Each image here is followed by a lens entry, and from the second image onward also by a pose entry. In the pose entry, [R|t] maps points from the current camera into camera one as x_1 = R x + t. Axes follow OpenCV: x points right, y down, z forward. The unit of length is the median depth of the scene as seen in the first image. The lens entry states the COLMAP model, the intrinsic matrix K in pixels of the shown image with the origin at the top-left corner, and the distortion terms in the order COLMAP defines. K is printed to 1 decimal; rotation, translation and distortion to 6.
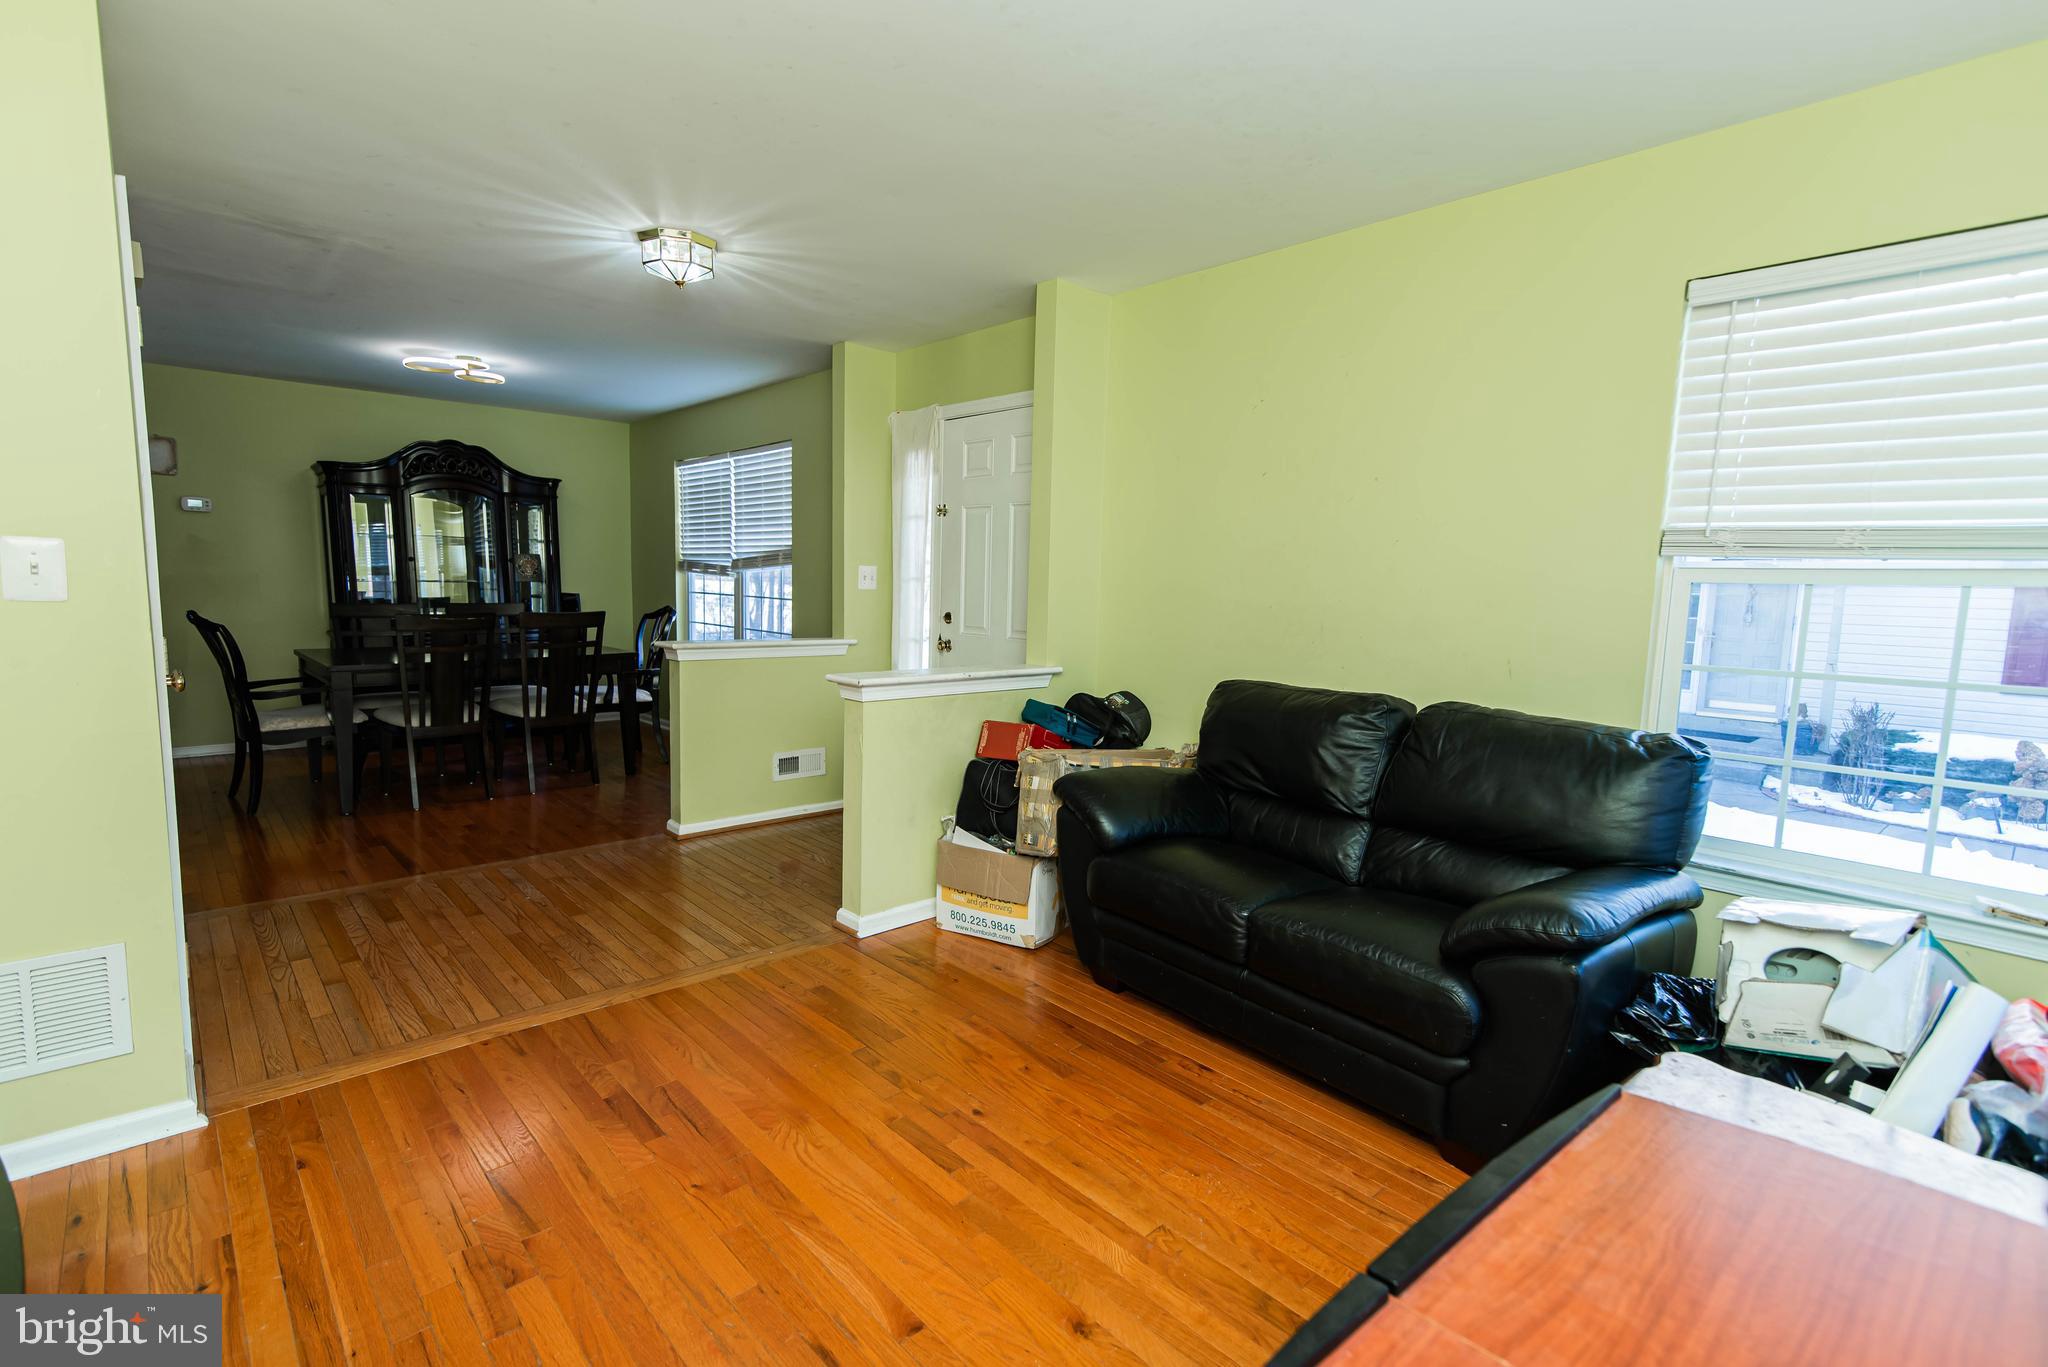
lens RADIAL K [[935.7, 0, 1013.9], [0, 935.7, 693.9], [0, 0, 1]] dist [0.015509, -0.001897]
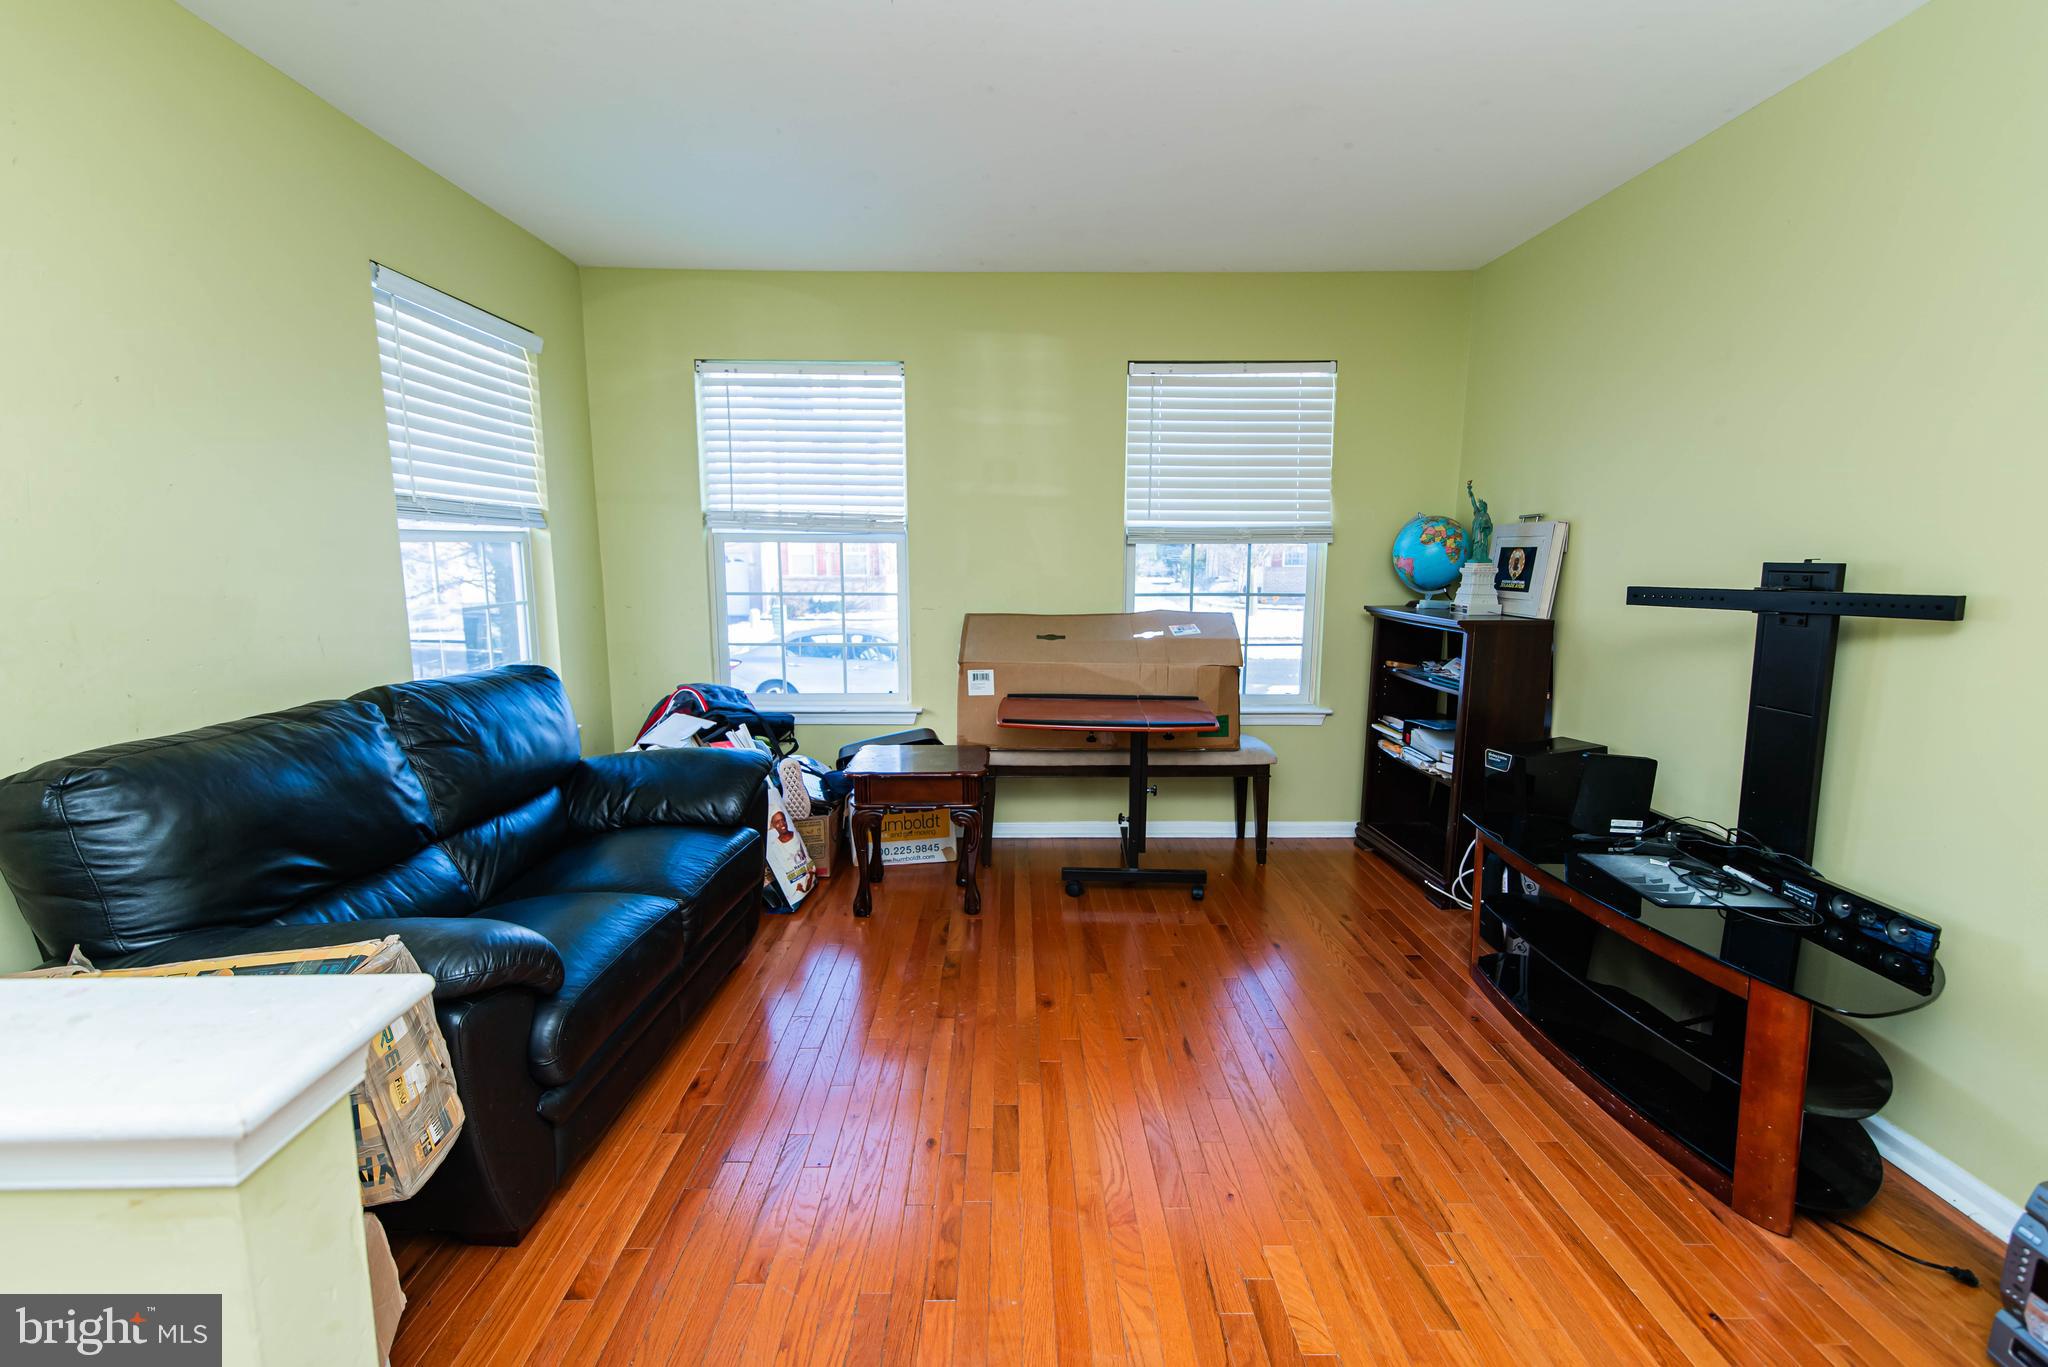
lens RADIAL K [[935.7, 0, 1021.1], [0, 935.7, 679.2], [0, 0, 1]] dist [0.015509, -0.001897]
pose [[-0.746507, -0.122070, 0.654085, -0.252279], [0.061248, 0.966247, 0.250230, -0.084299], [-0.662553, 0.226860, -0.713833, 0.578424]]
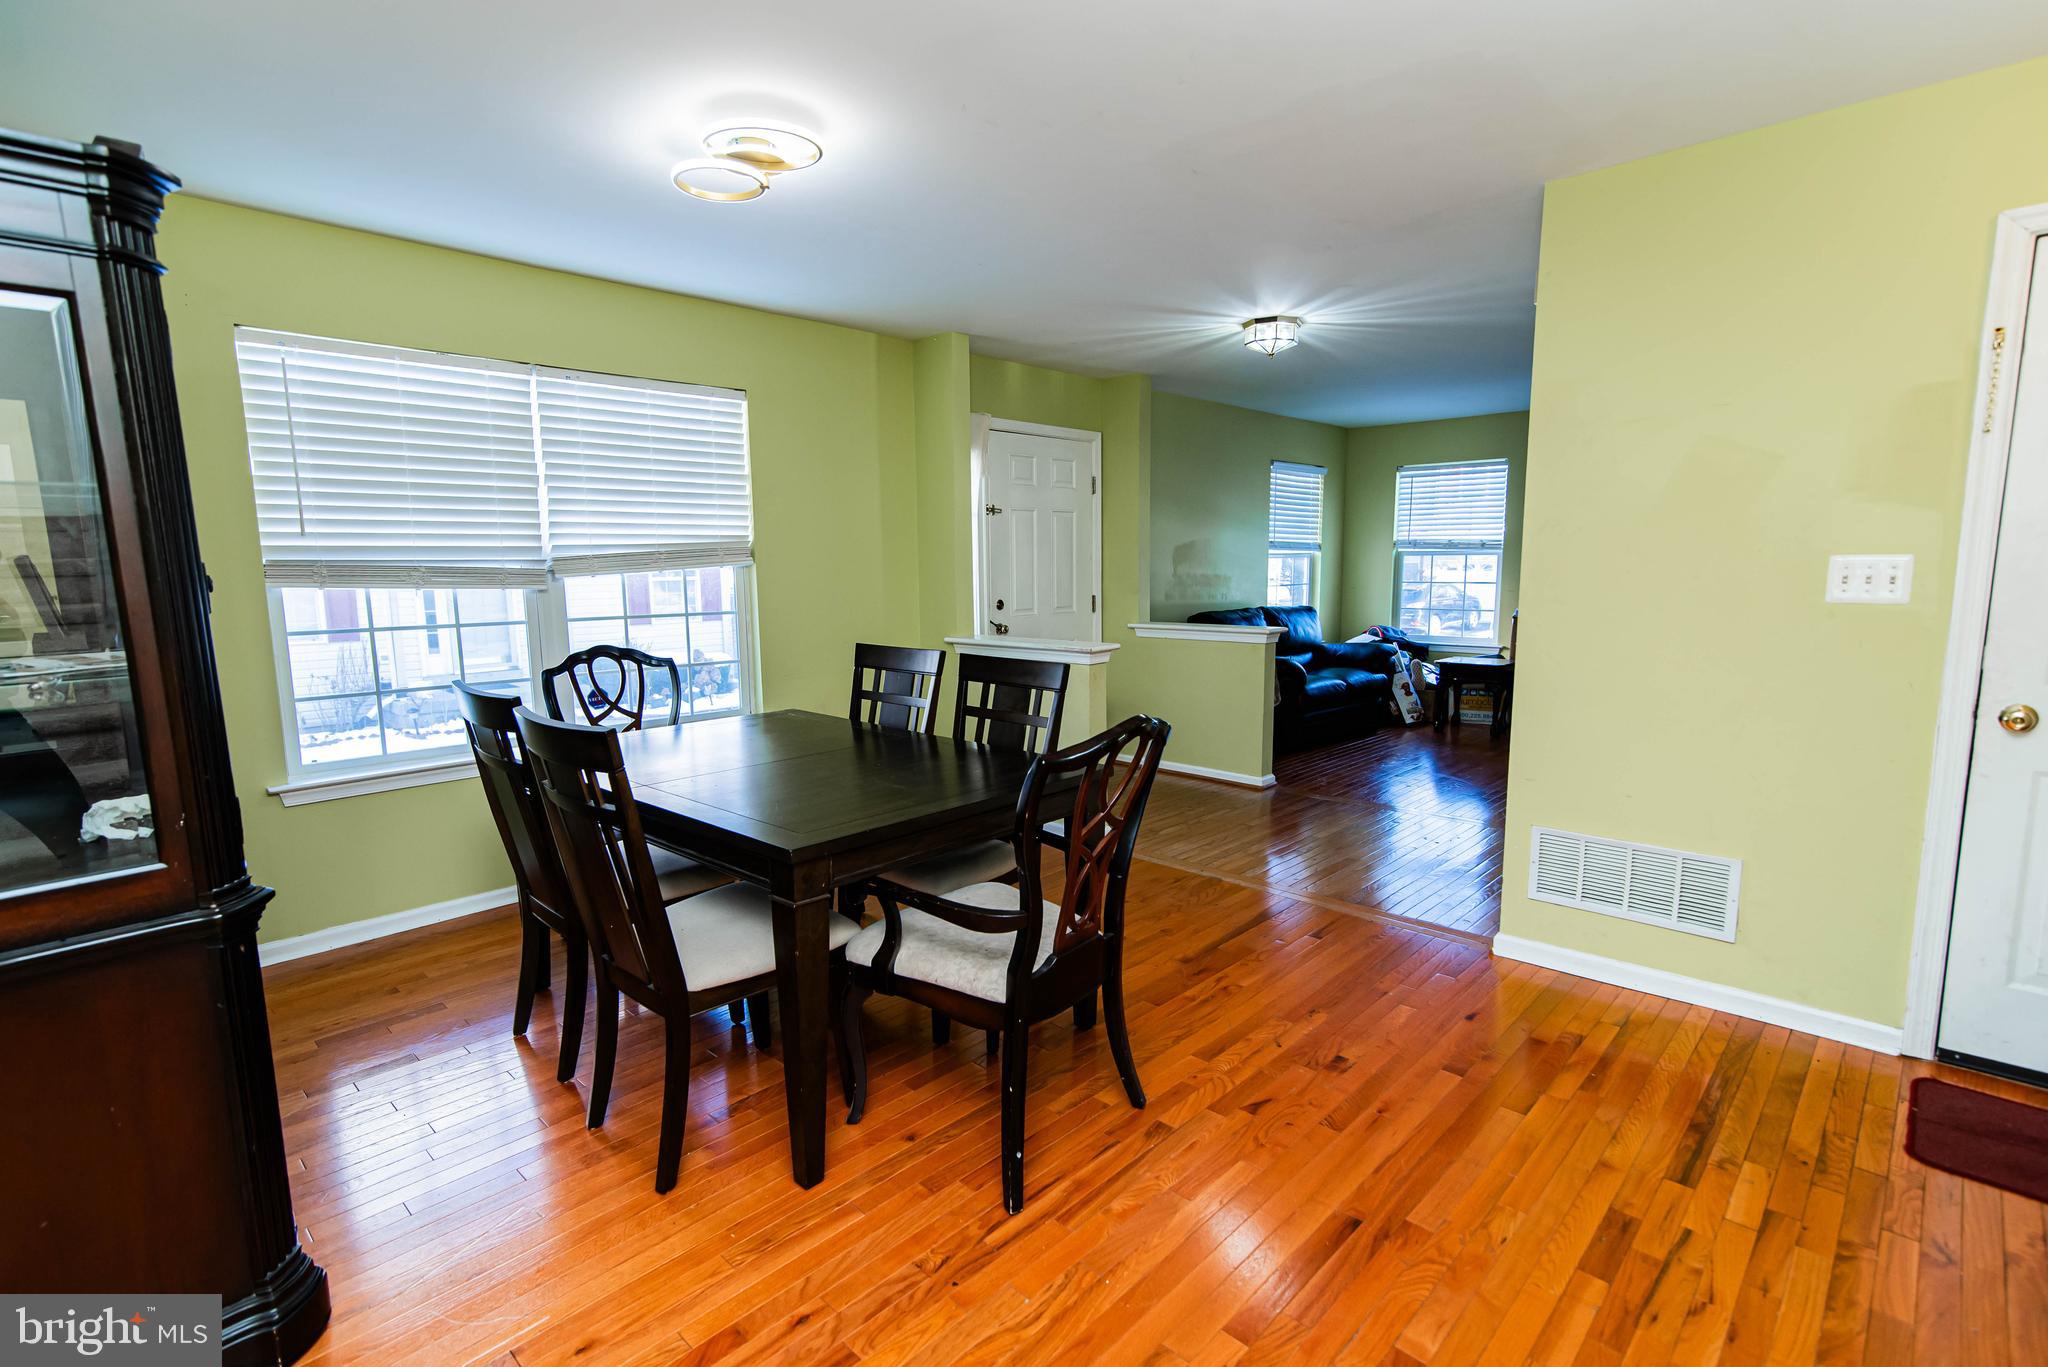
lens RADIAL K [[935.7, 0, 1033.7], [0, 935.7, 690.8], [0, 0, 1]] dist [0.015509, -0.001897]
pose [[-0.061274, -0.165223, 0.984351, -0.989280], [0.131253, 0.976306, 0.172043, -0.138031], [-0.989453, 0.139741, -0.038137, 0.828383]]
